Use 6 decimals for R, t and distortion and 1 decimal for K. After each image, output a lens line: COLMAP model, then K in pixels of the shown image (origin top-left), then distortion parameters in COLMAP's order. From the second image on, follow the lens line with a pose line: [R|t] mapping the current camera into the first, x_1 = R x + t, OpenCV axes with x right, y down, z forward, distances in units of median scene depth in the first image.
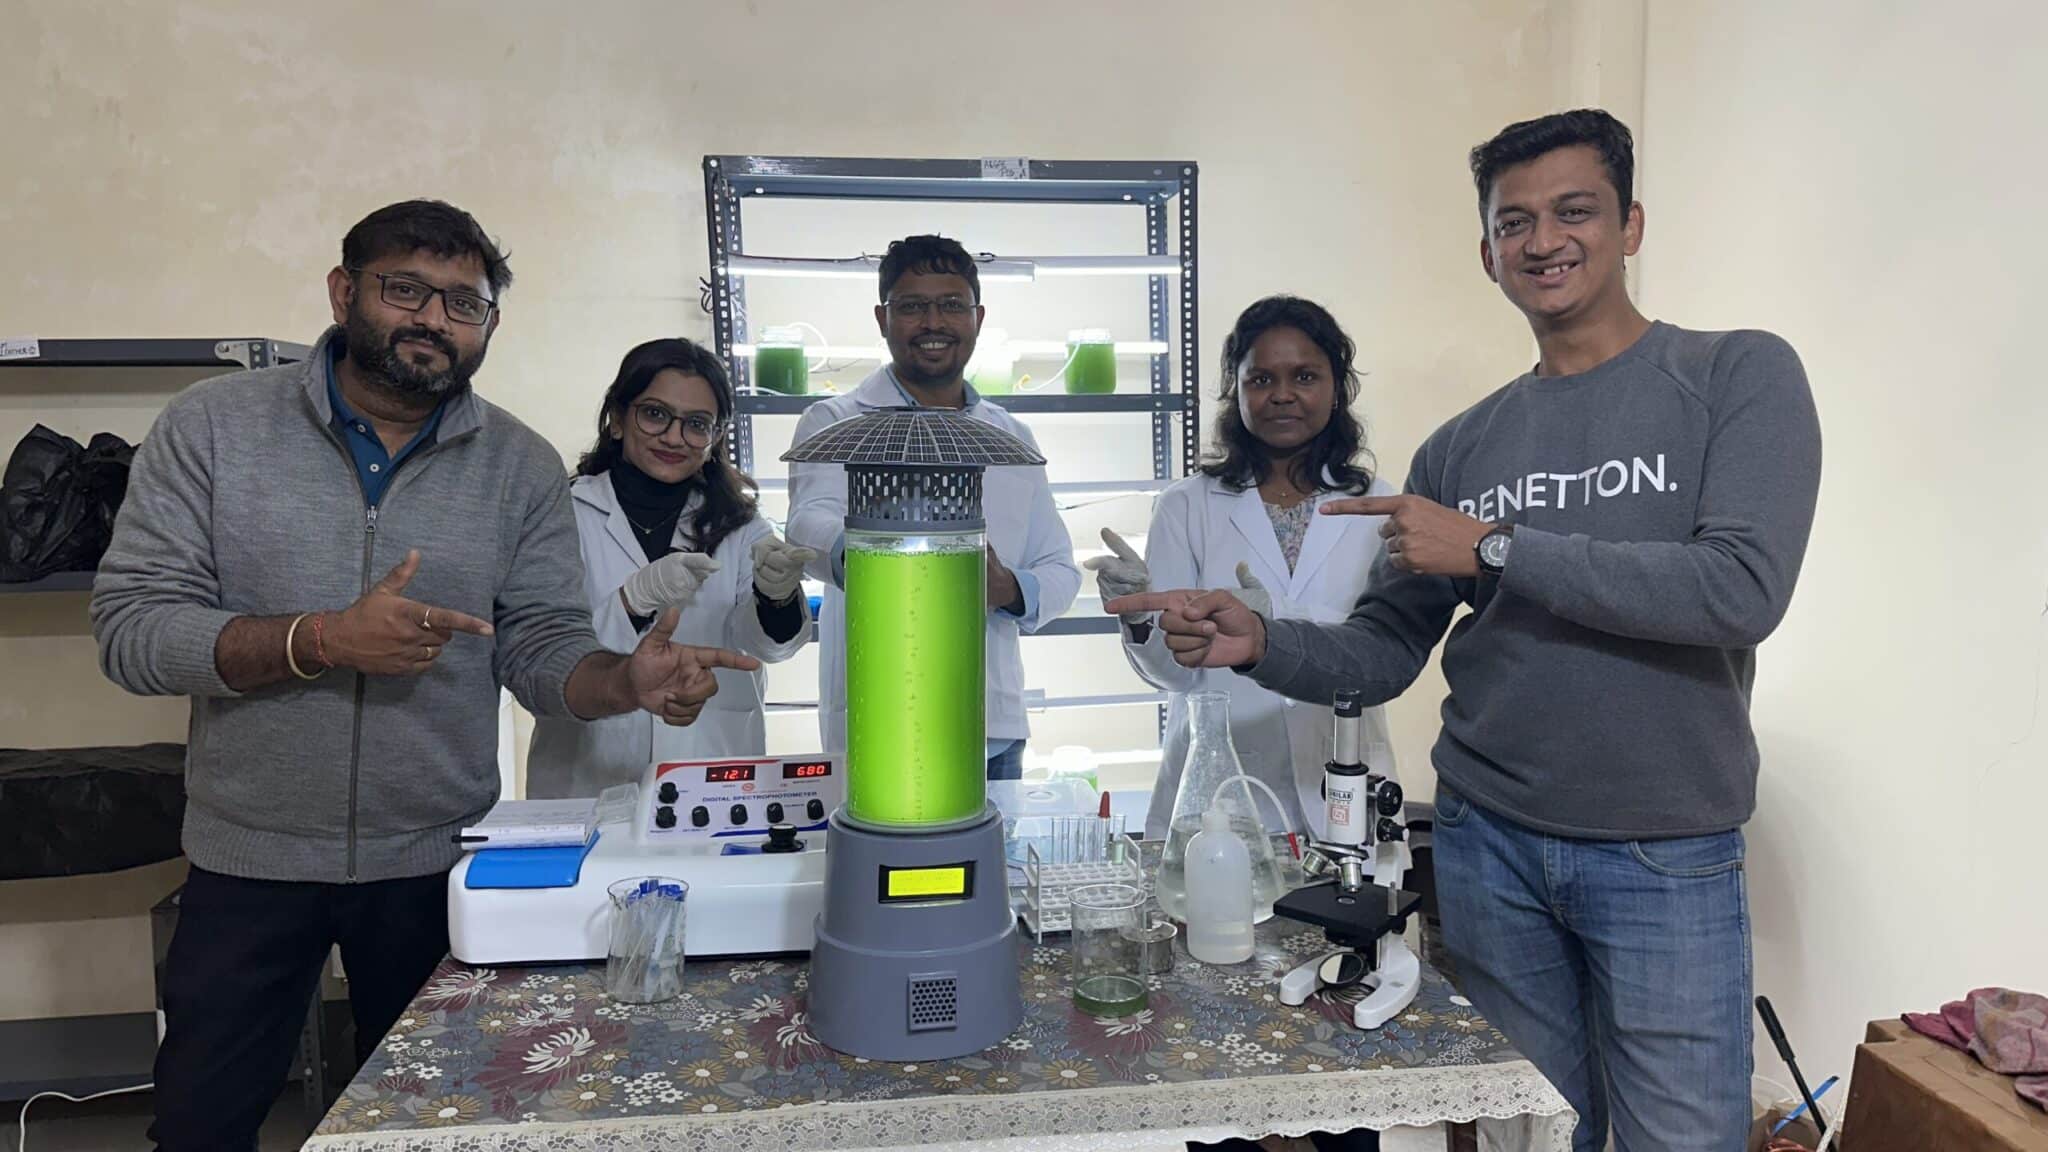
lens RADIAL K [[1484.2, 0, 1028.3], [0, 1484.2, 550.0], [0, 0, 1]] dist [0.109903, -0.194130]
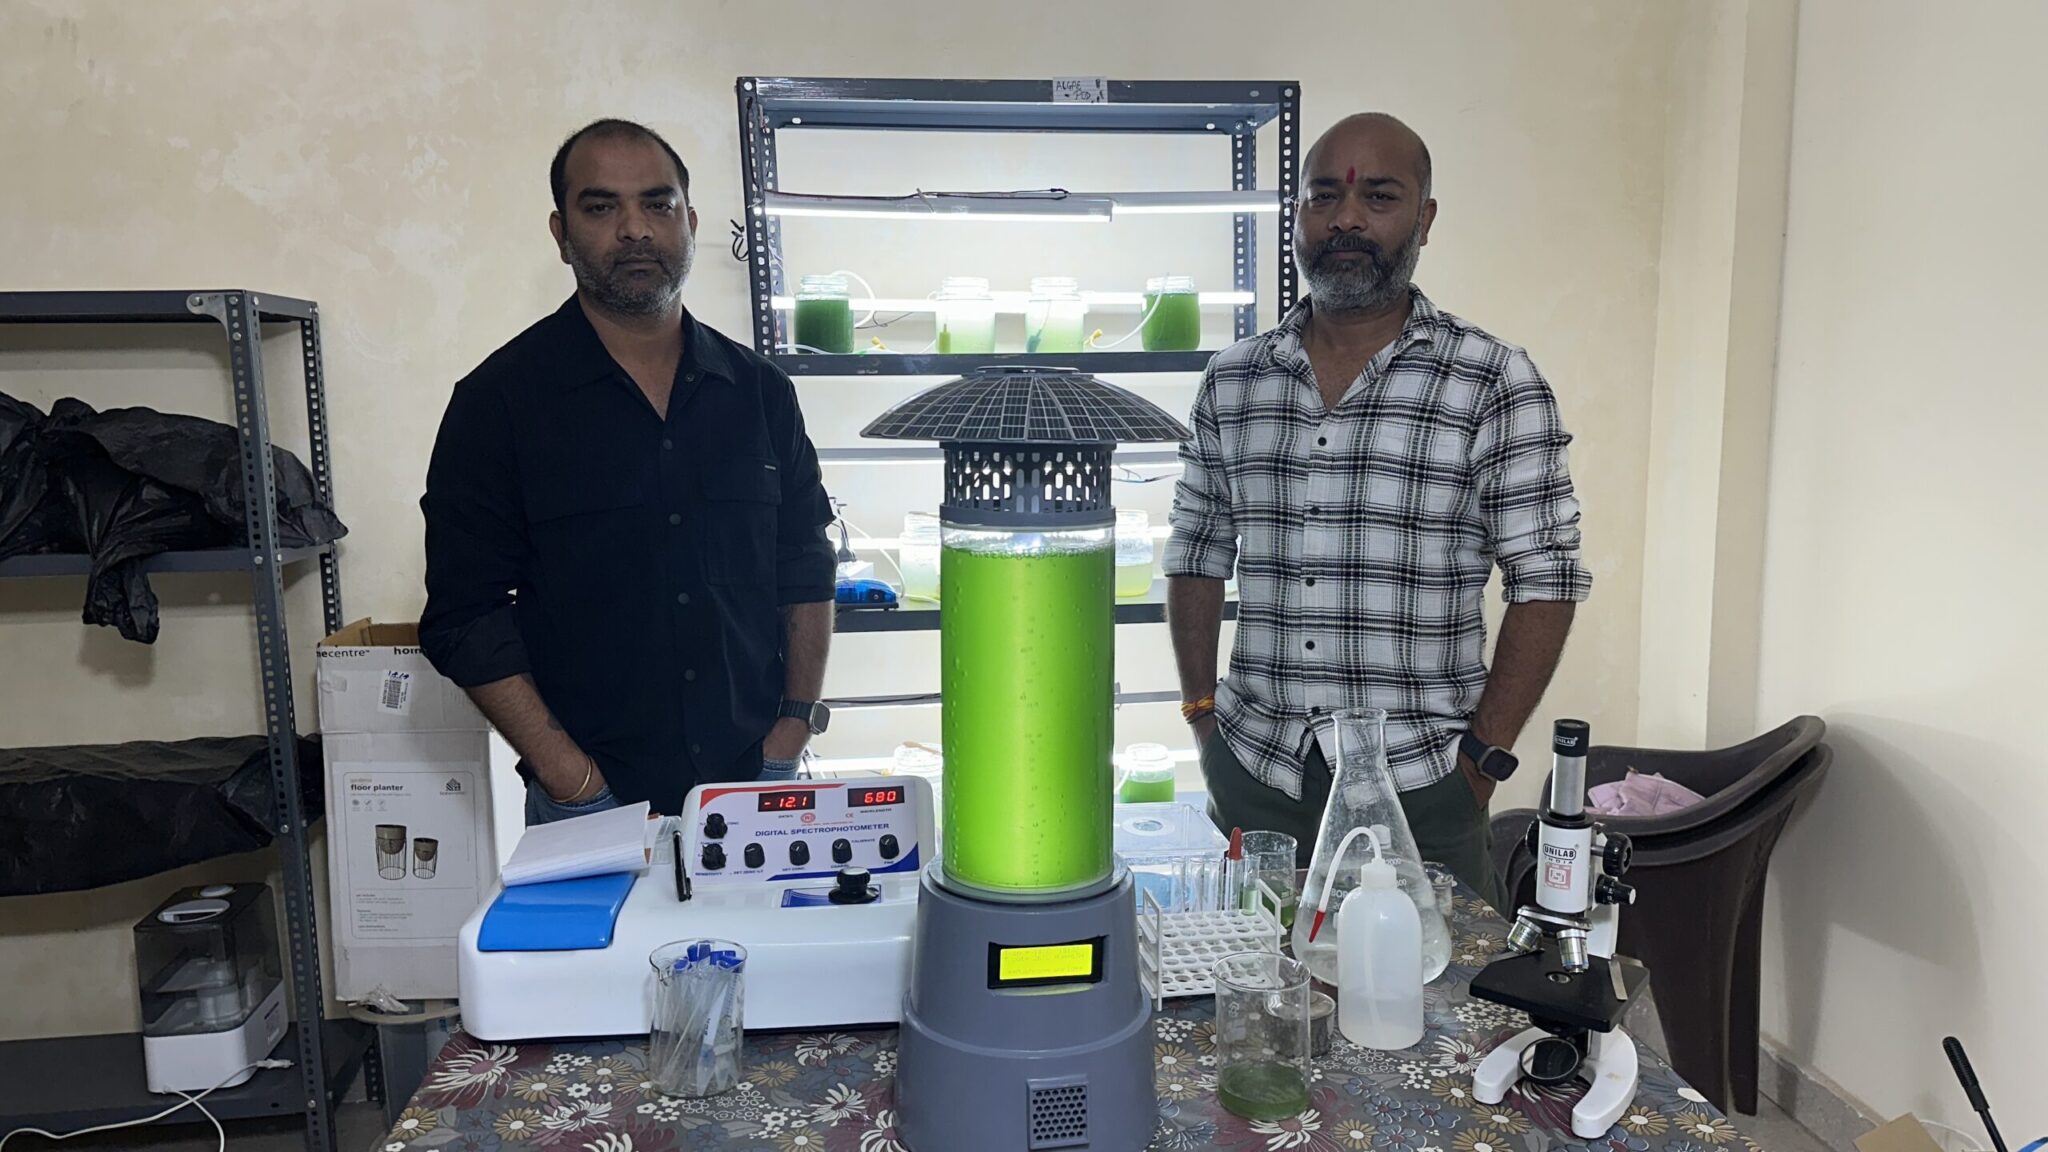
lens RADIAL K [[1493.7, 0, 1024.0], [0, 1493.7, 576.0], [0, 0, 1]] dist [0.100210, -0.160829]
pose [[0.999920, -0.001557, -0.012557, -0.056085], [0.002112, 0.999015, 0.044332, -0.016834], [0.012476, -0.044355, 0.998938, 0.161586]]
